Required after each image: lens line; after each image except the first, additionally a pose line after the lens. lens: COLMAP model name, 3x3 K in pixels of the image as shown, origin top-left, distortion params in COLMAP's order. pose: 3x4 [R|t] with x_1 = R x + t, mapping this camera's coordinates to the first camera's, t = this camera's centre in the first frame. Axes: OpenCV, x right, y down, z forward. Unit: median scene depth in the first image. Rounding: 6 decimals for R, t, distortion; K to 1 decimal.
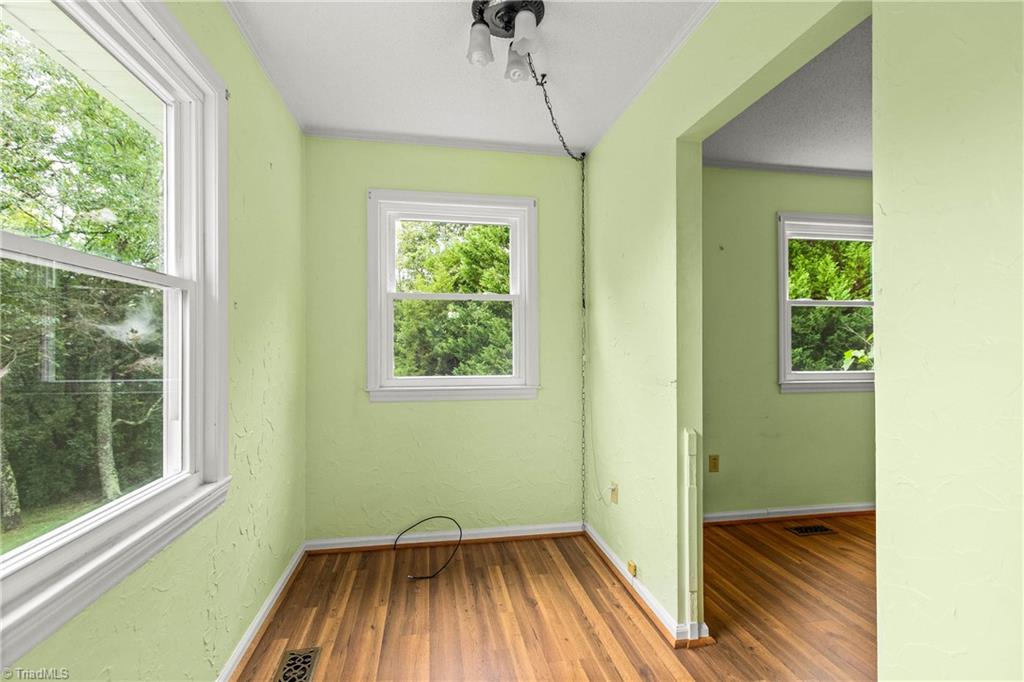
lens RADIAL K [[463.3, 0, 504.9], [0, 463.3, 340.5], [0, 0, 1]] dist [0.005817, -0.001794]
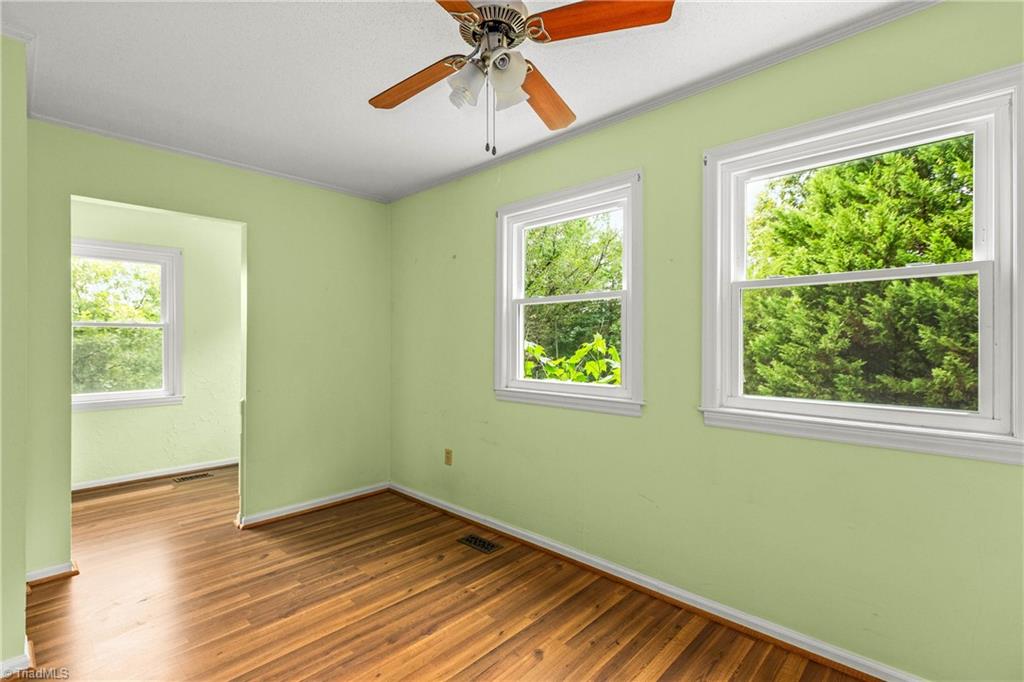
lens RADIAL K [[463.3, 0, 504.2], [0, 463.3, 341.7], [0, 0, 1]] dist [0.005817, -0.001794]
pose [[0.603140, 0.010172, -0.797571, 1.405807], [0.010753, 0.999724, 0.020882, -0.024471], [0.797563, -0.021171, 0.602864, 0.461282]]
